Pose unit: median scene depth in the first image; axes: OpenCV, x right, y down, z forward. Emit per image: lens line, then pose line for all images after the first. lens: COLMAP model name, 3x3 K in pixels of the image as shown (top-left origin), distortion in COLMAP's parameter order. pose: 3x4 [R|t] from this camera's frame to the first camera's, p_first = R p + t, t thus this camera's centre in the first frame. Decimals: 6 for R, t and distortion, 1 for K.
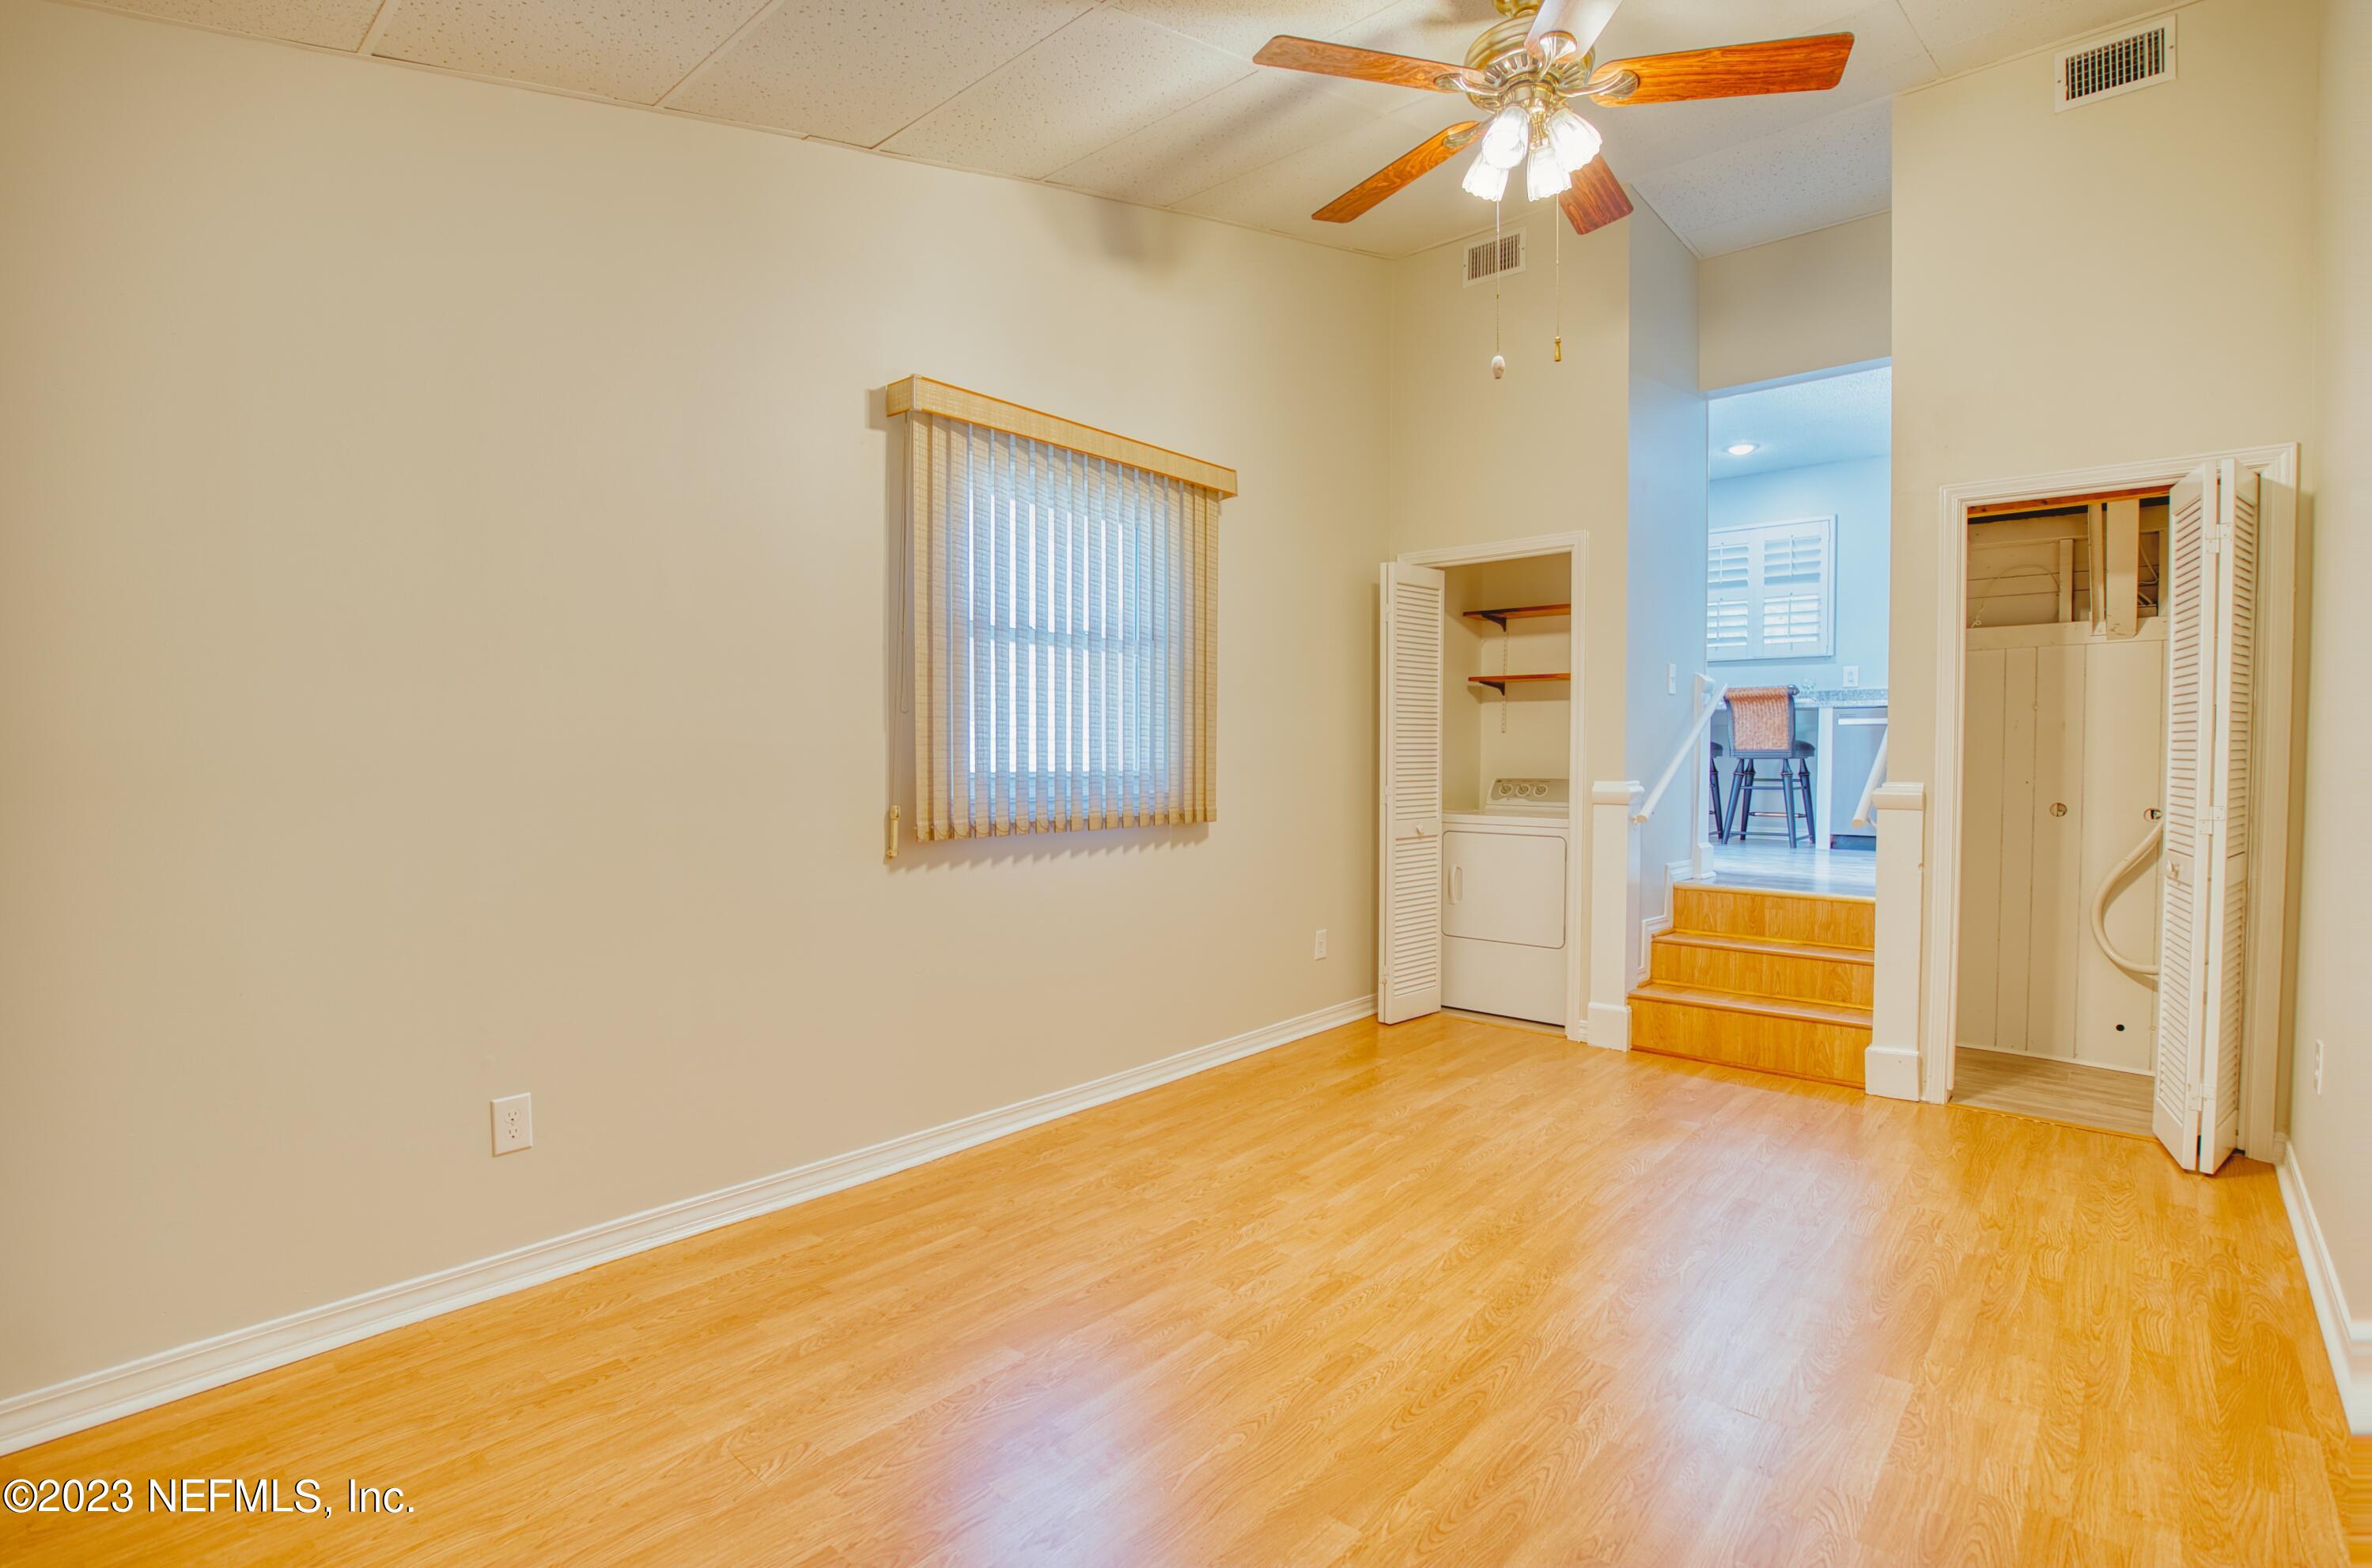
lens RADIAL K [[1110.4, 0, 1170.6], [0, 1110.4, 784.7], [0, 0, 1]] dist [-0.041100, 0.007523]
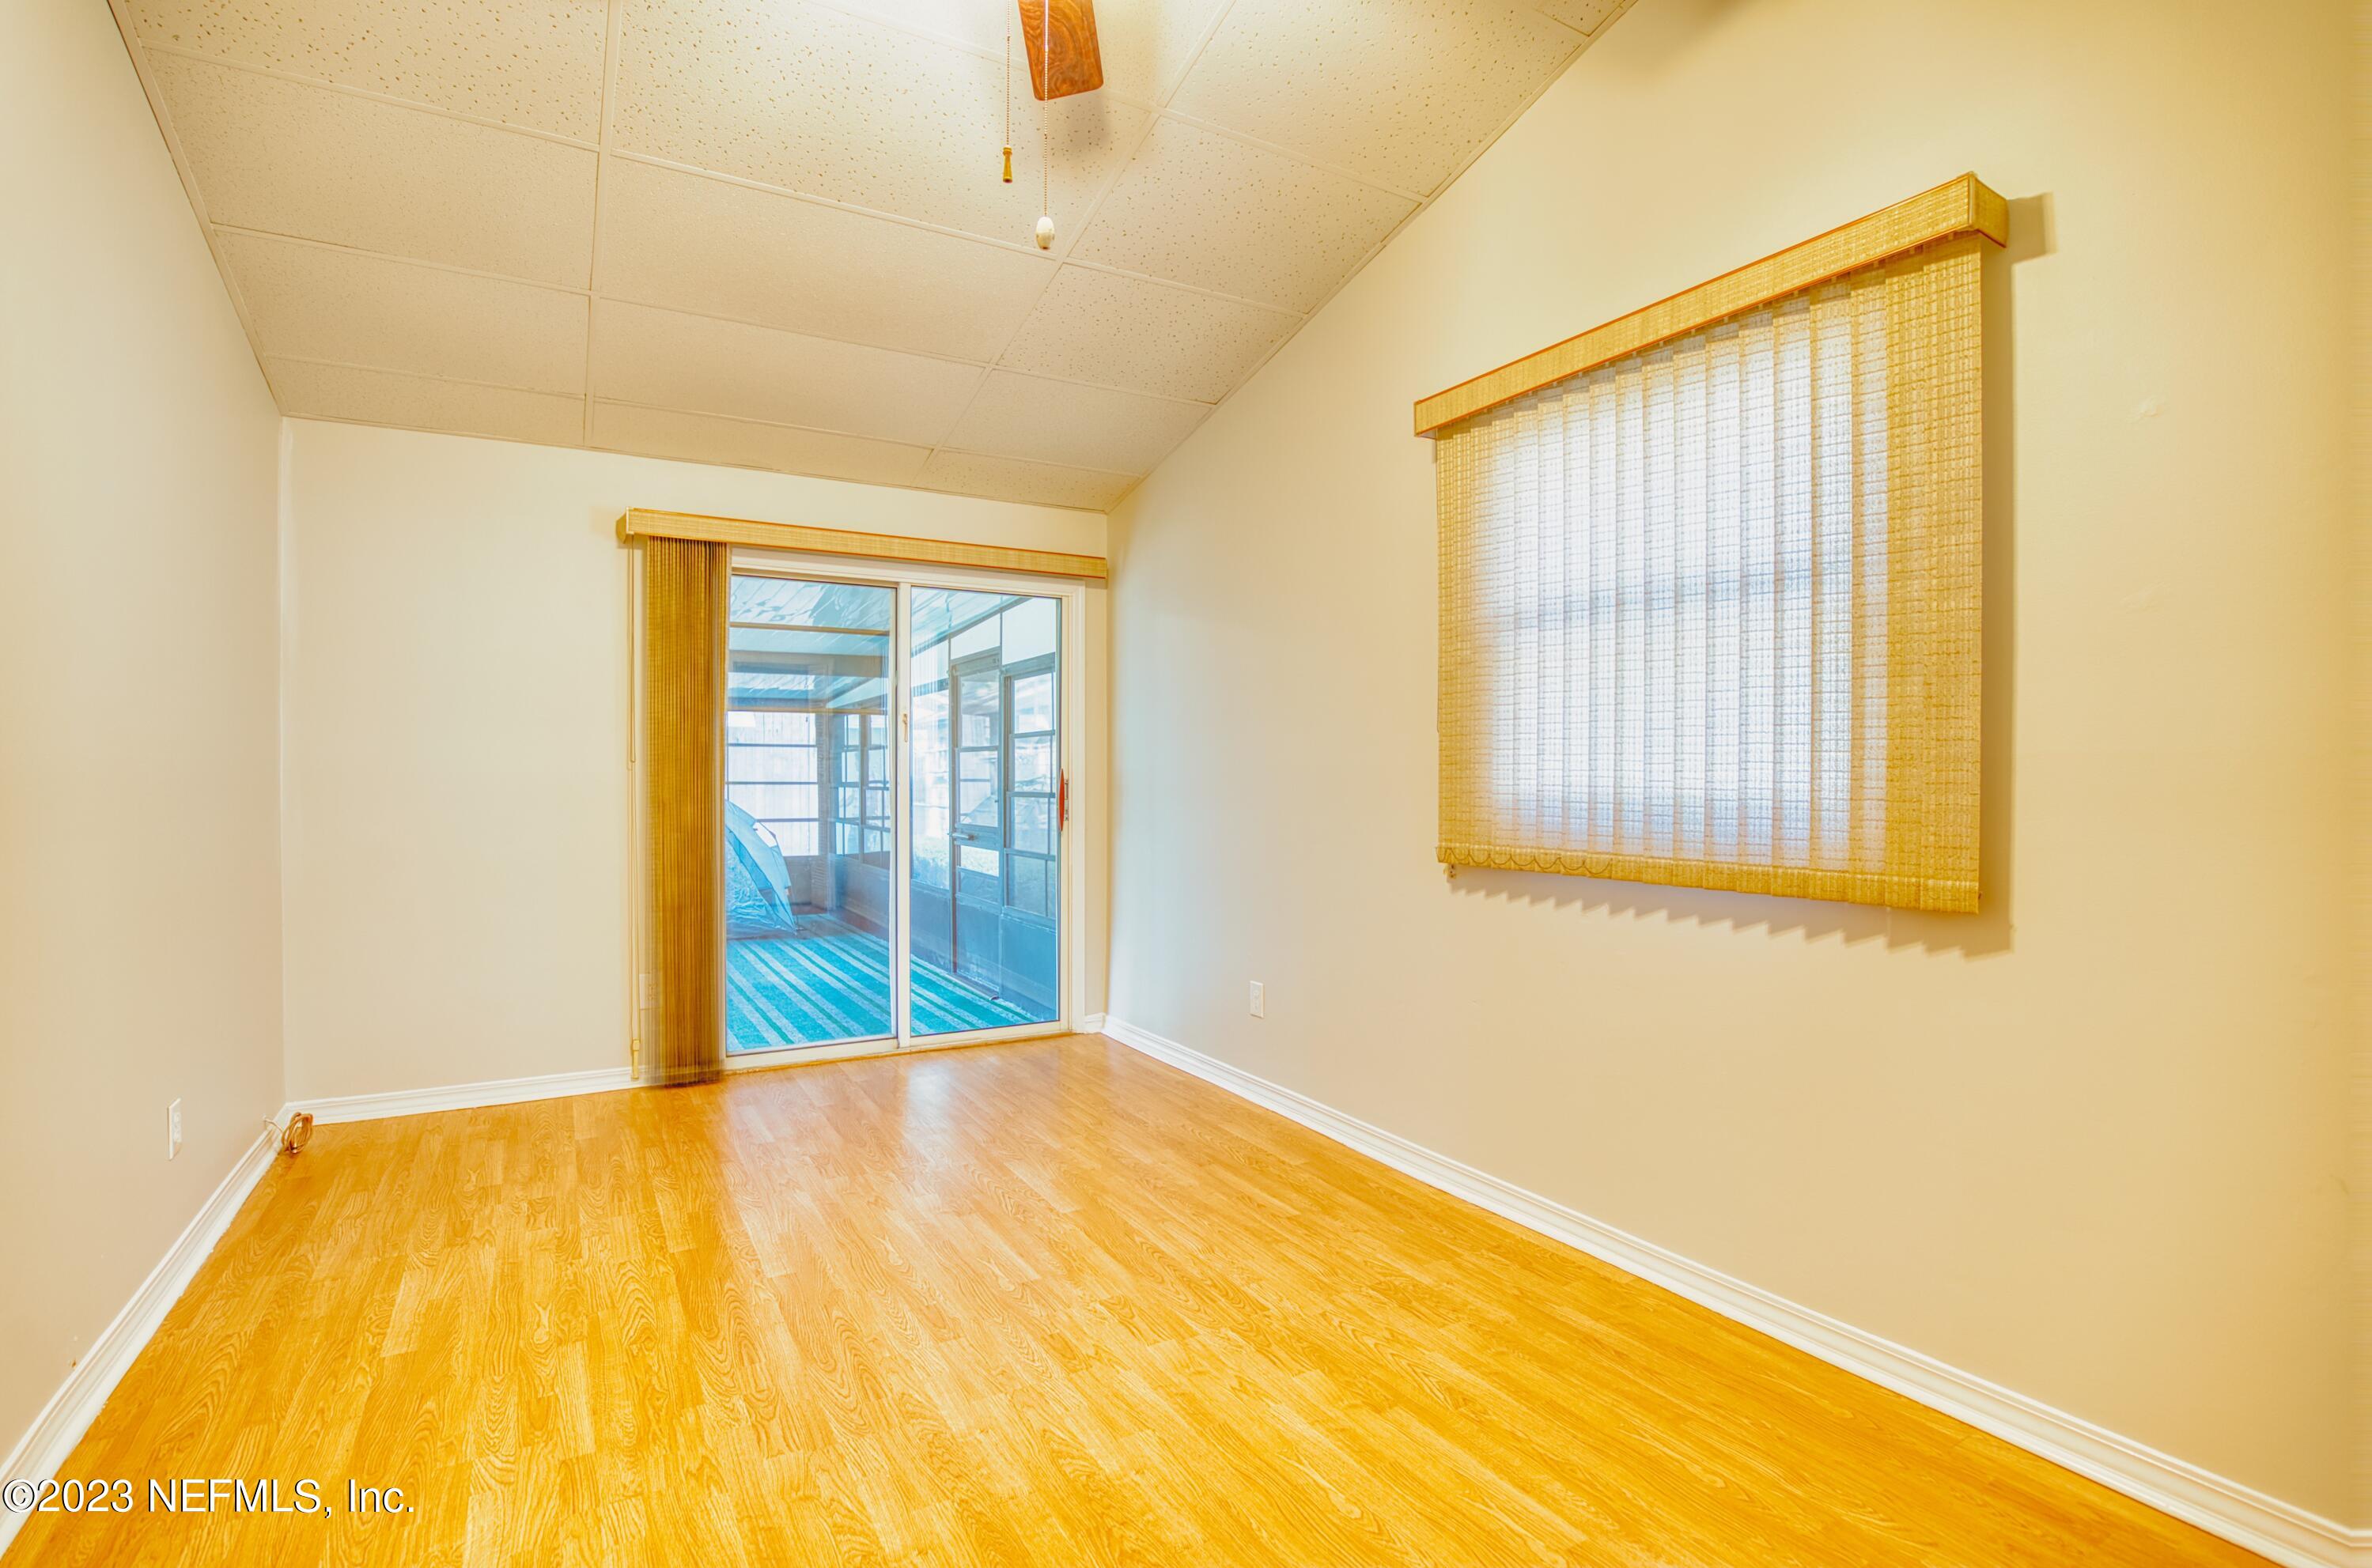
lens RADIAL K [[1110.4, 0, 1178.0], [0, 1110.4, 778.9], [0, 0, 1]] dist [-0.041100, 0.007523]
pose [[-0.315576, 0.002192, -0.948898, 0.838153], [-0.026495, 0.999587, 0.011120, -0.029832], [0.948530, 0.028650, -0.315387, 1.157159]]
